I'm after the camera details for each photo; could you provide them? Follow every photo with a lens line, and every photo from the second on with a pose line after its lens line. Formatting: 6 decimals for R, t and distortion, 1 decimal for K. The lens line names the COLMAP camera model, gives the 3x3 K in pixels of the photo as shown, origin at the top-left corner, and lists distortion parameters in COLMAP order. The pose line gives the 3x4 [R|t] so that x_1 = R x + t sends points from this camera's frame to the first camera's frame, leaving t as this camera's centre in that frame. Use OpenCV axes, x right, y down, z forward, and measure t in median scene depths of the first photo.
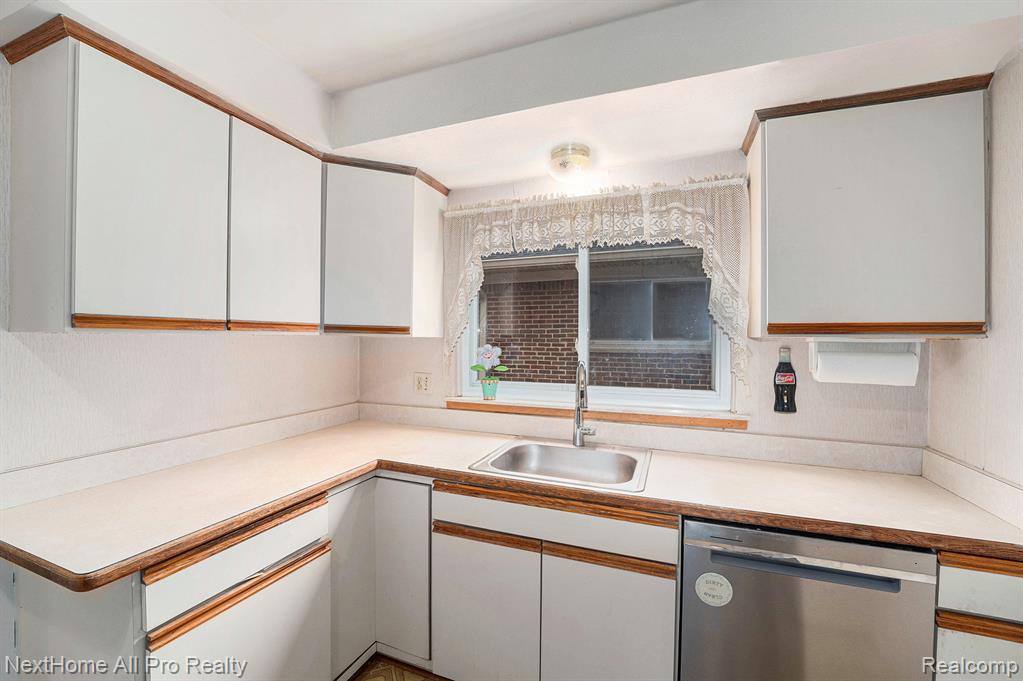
lens RADIAL K [[418.3, 0, 506.1], [0, 418.3, 346.7], [0, 0, 1]] dist [-0.032777, 0.006442]
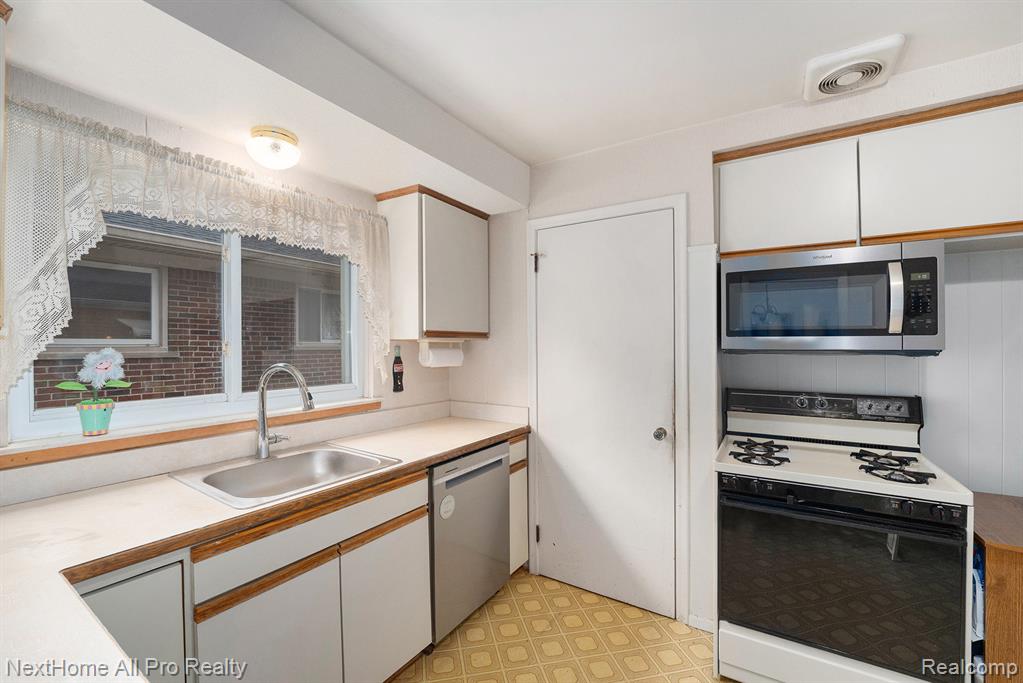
lens RADIAL K [[418.3, 0, 506.1], [0, 418.3, 347.7], [0, 0, 1]] dist [-0.032777, 0.006442]
pose [[0.199798, -0.014880, 0.979724, -0.737071], [0.014249, 0.999823, 0.012279, -0.006024], [-0.979733, 0.011507, 0.199975, 0.377739]]
